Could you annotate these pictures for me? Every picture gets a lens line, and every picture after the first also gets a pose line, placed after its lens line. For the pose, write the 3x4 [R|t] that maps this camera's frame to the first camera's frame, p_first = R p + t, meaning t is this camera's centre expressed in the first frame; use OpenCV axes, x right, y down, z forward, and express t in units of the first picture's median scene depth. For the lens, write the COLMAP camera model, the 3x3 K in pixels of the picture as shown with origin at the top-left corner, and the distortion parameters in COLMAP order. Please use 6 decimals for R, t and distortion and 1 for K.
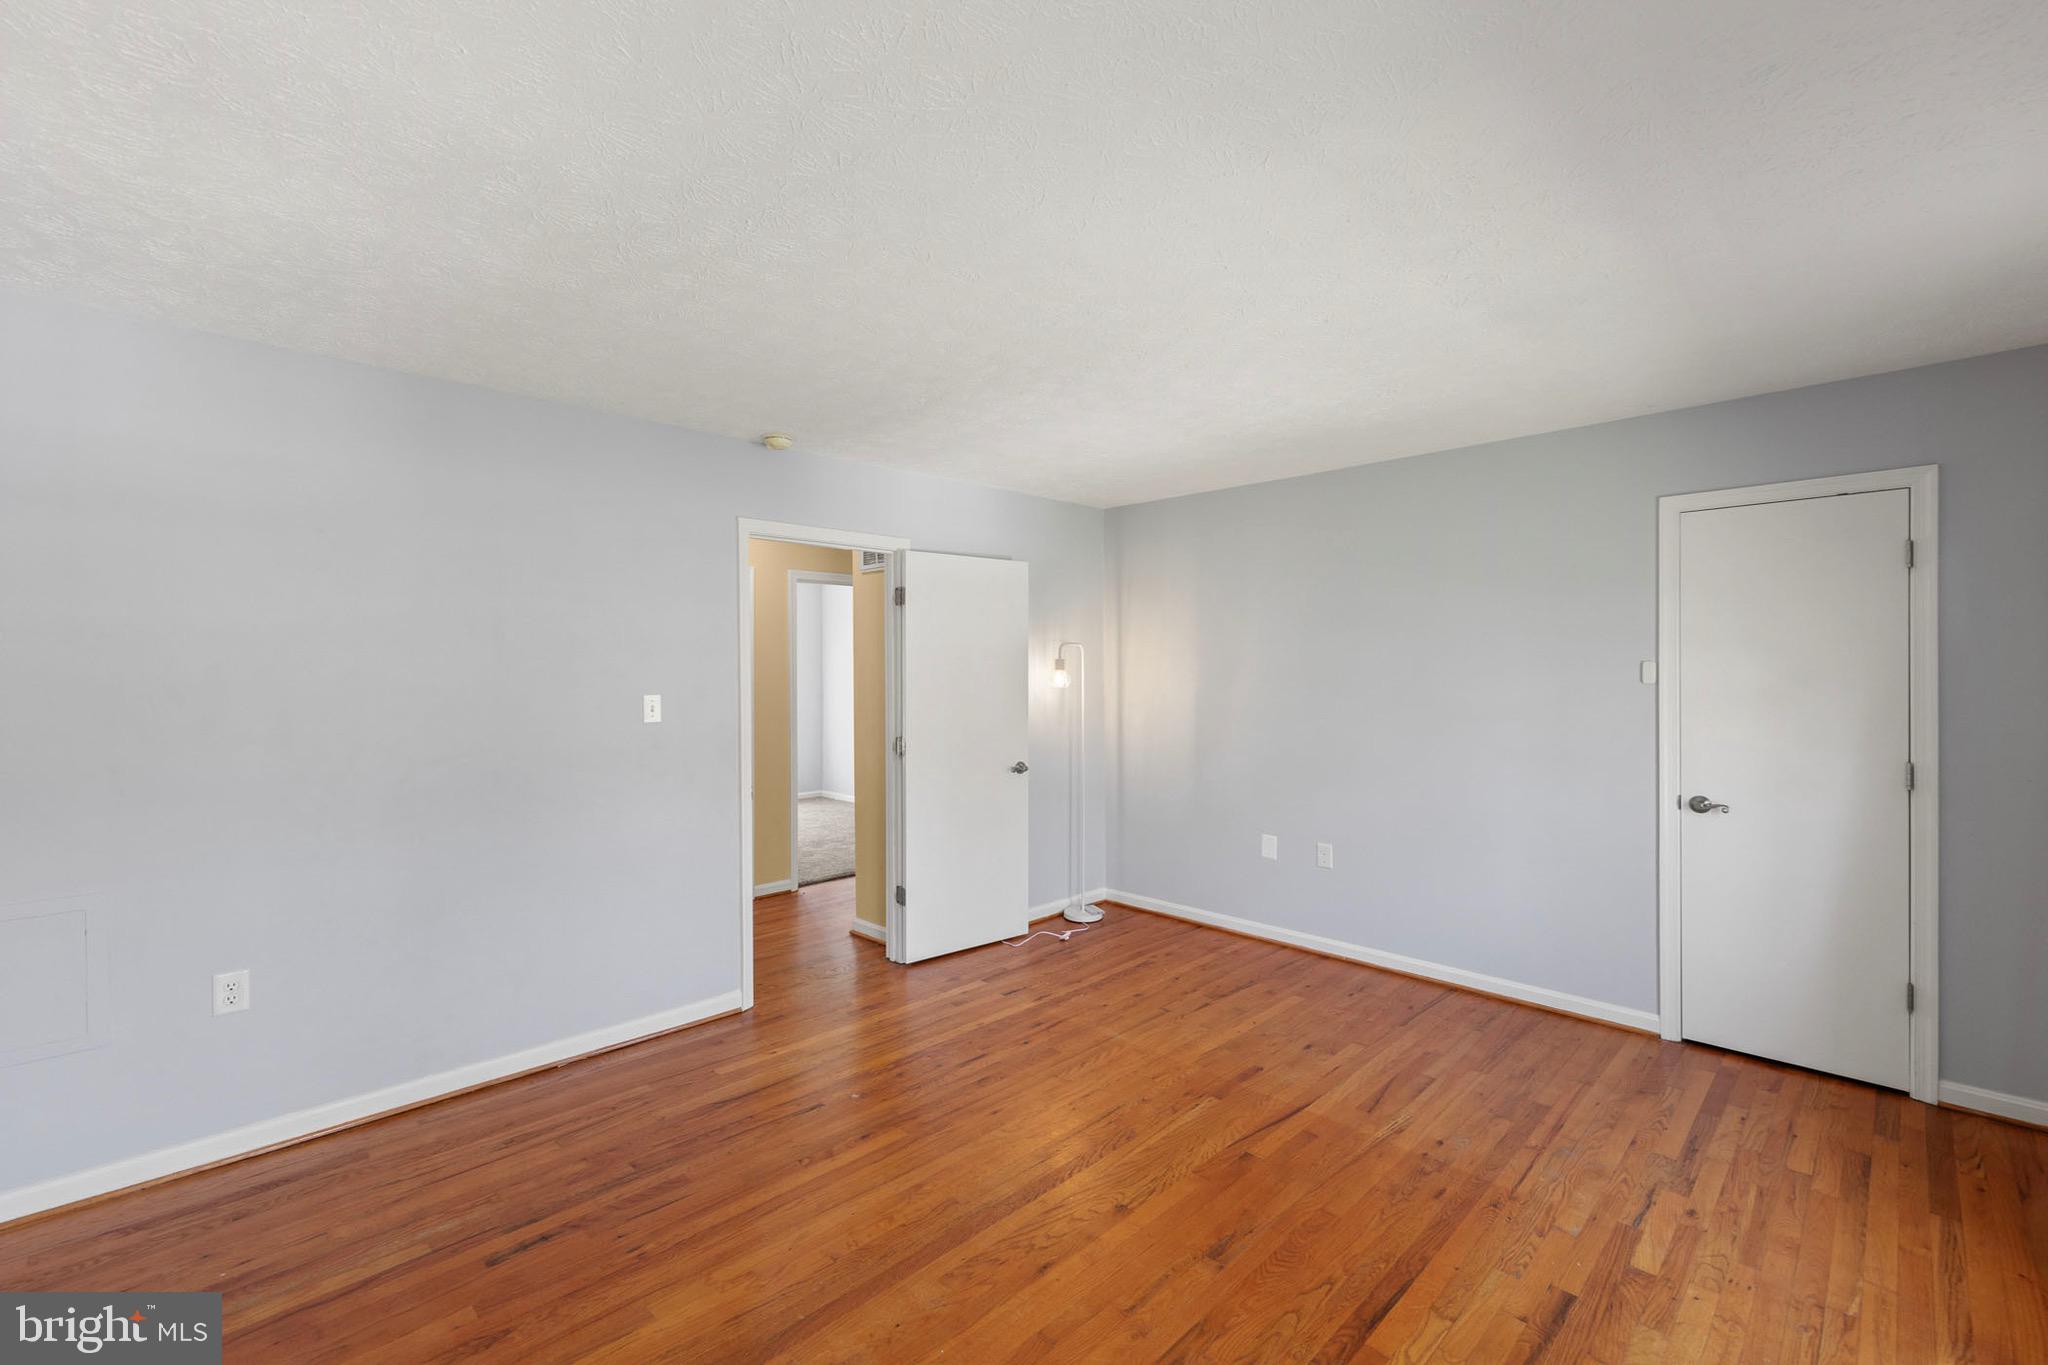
lens RADIAL K [[862.6, 0, 1039.5], [0, 862.6, 663.1], [0, 0, 1]] dist [0.002451, -0.000258]
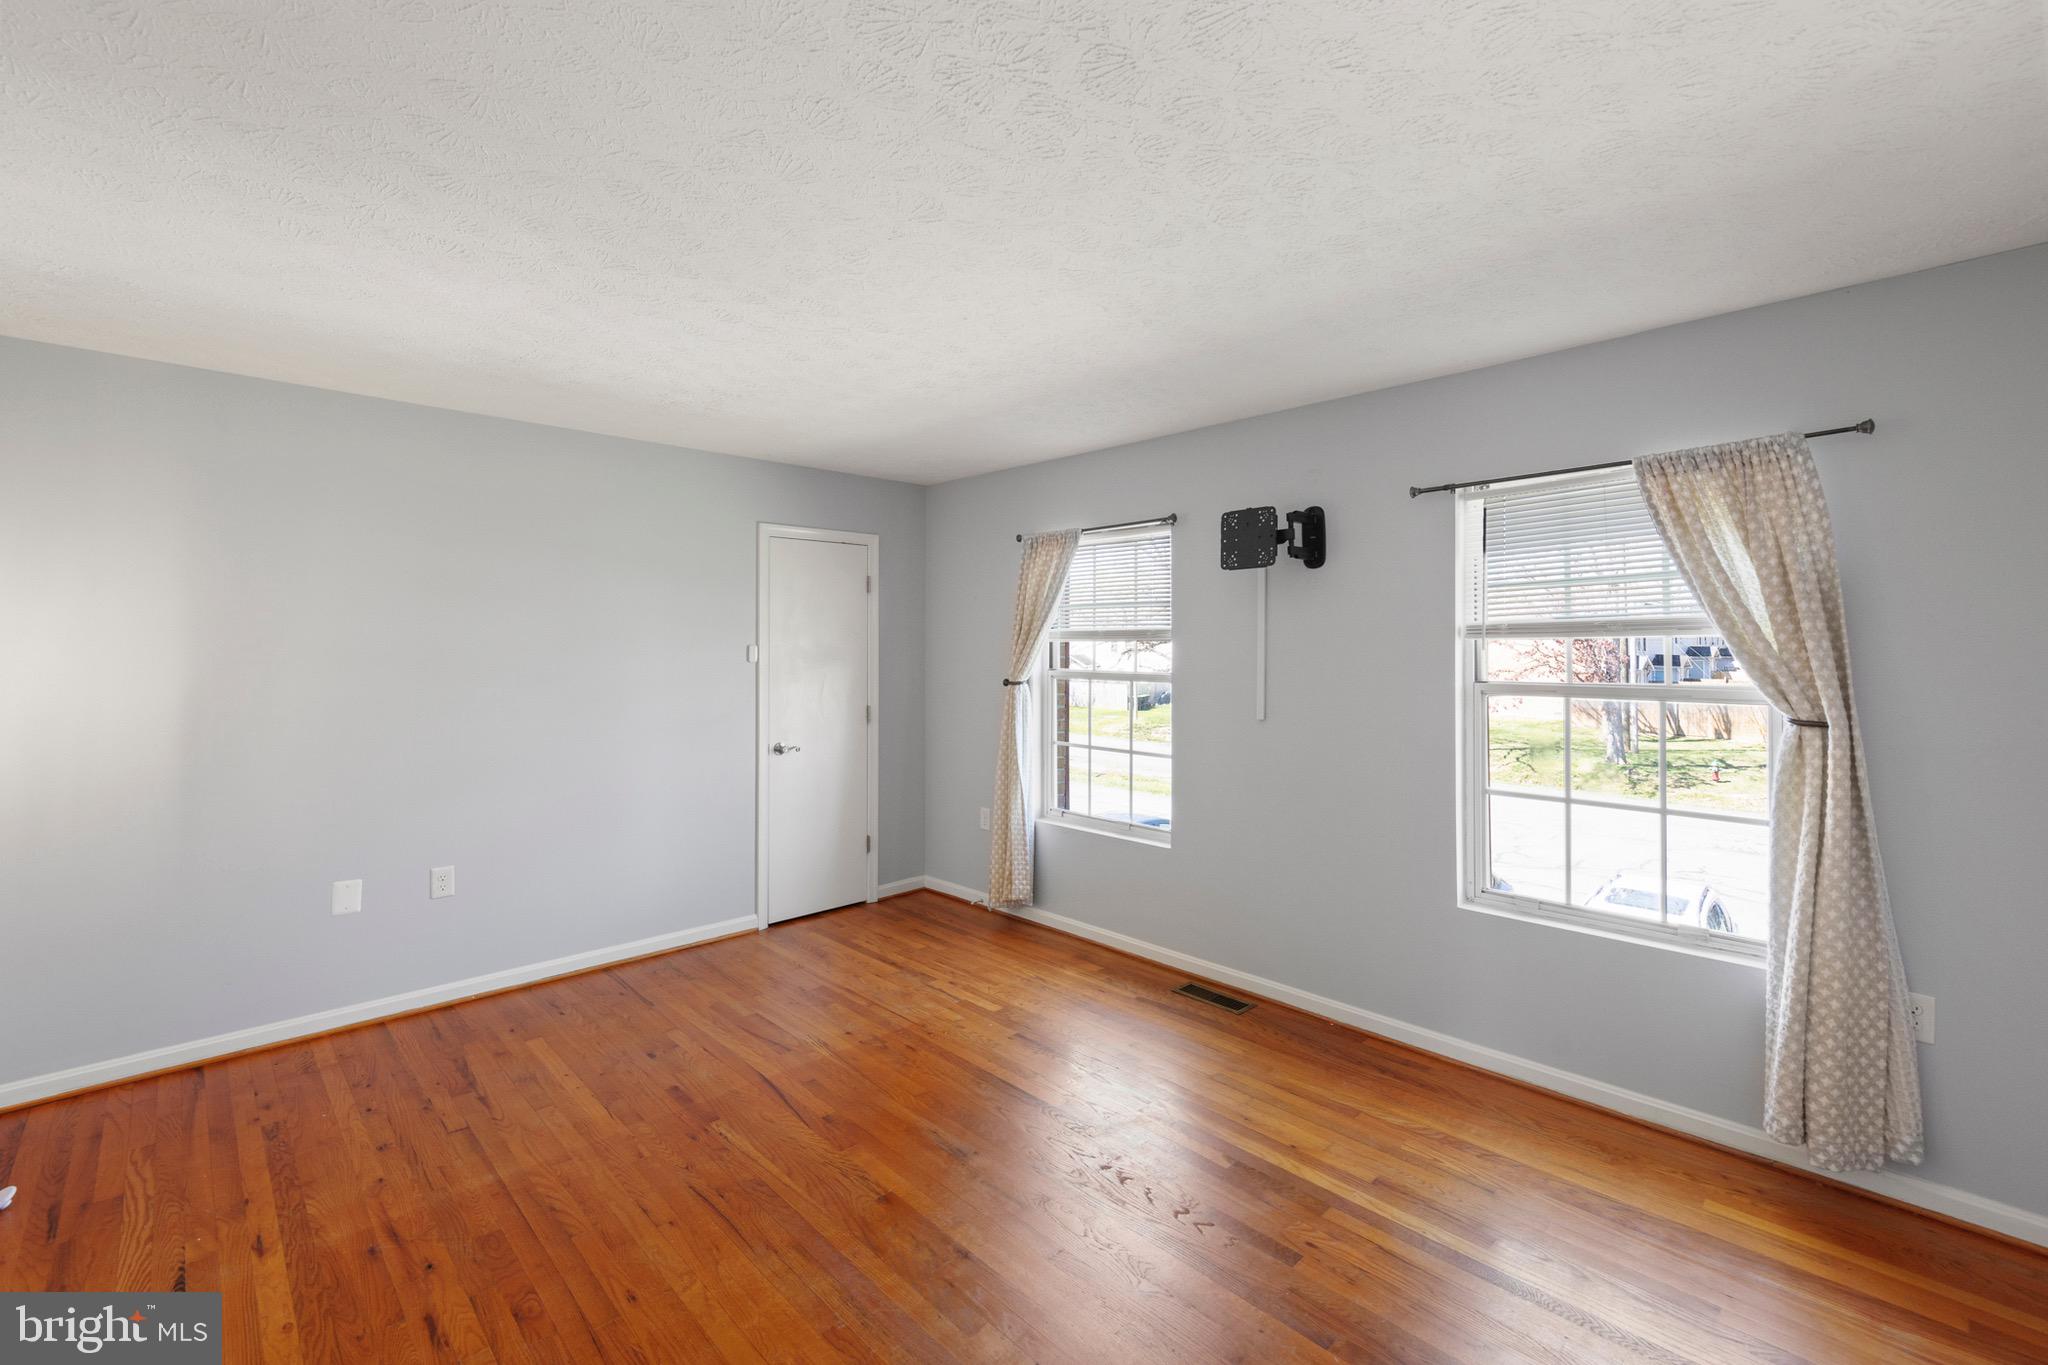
lens RADIAL K [[870.4, 0, 1022.2], [0, 870.4, 654.8], [0, 0, 1]] dist [0.001027, -0.000237]
pose [[0.042326, -0.006057, 0.999085, -0.616365], [0.001836, 0.999980, 0.005984, 0.003927], [-0.999102, 0.001581, 0.042336, 0.557274]]
